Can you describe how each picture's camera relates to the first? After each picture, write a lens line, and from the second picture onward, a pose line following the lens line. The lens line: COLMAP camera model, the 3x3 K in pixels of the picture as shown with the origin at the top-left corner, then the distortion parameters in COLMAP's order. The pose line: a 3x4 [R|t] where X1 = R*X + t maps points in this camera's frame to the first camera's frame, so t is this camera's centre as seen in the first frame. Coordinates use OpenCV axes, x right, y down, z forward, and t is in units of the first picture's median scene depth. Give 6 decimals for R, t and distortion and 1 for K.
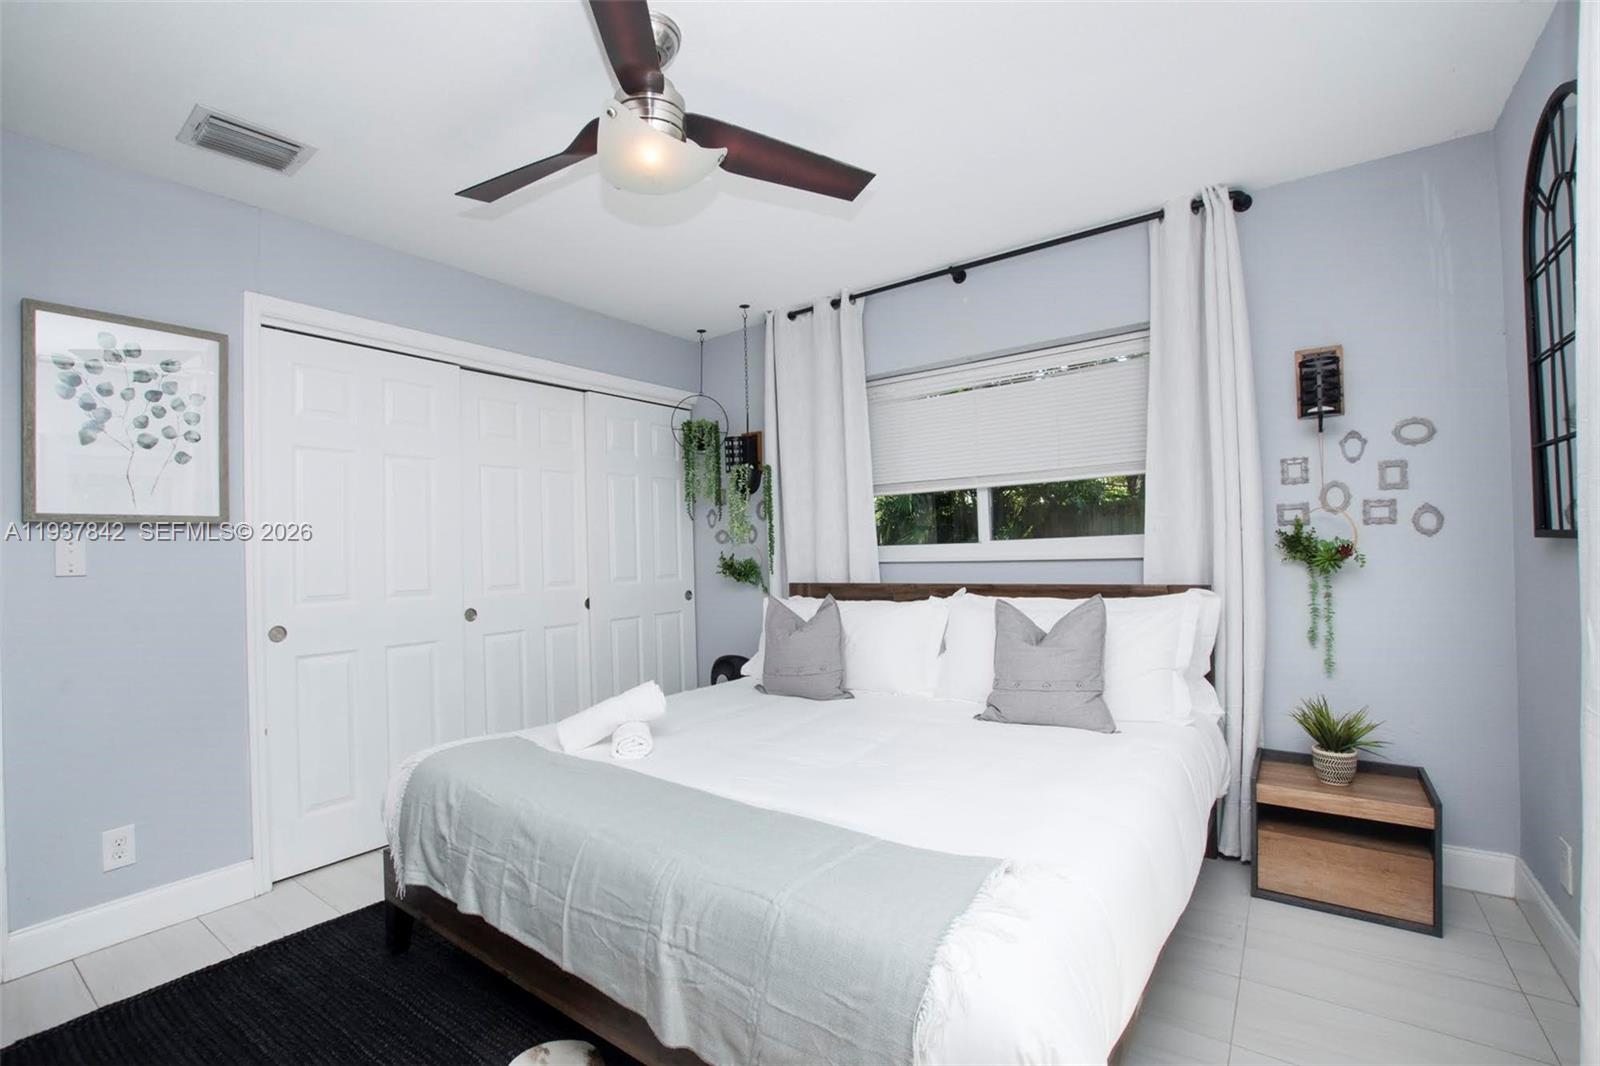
lens RADIAL K [[702.8, 0, 785.9], [0, 702.8, 540.7], [0, 0, 1]] dist [-0.030224, 0.001557]
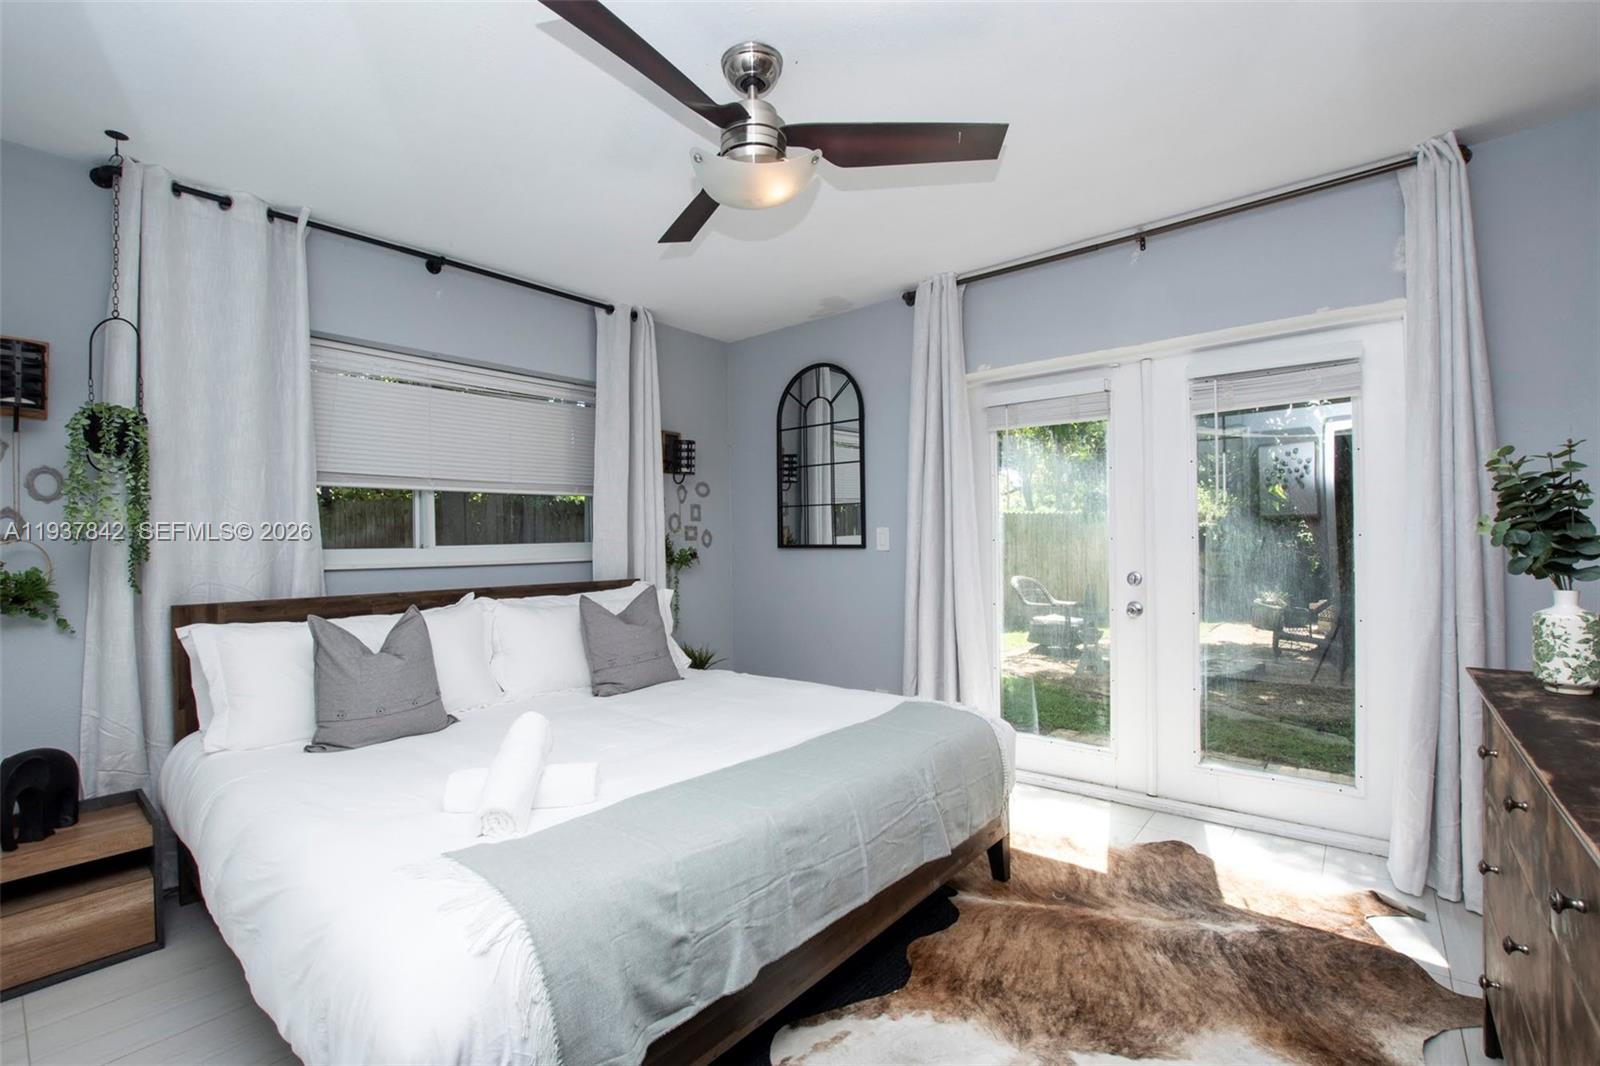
lens RADIAL K [[702.8, 0, 798.3], [0, 702.8, 539.9], [0, 0, 1]] dist [-0.030224, 0.001557]
pose [[0.056803, 0.028363, 0.997982, -0.757190], [-0.003036, 0.999597, -0.028236, 0.021082], [-0.998381, -0.001426, 0.056866, 0.522132]]
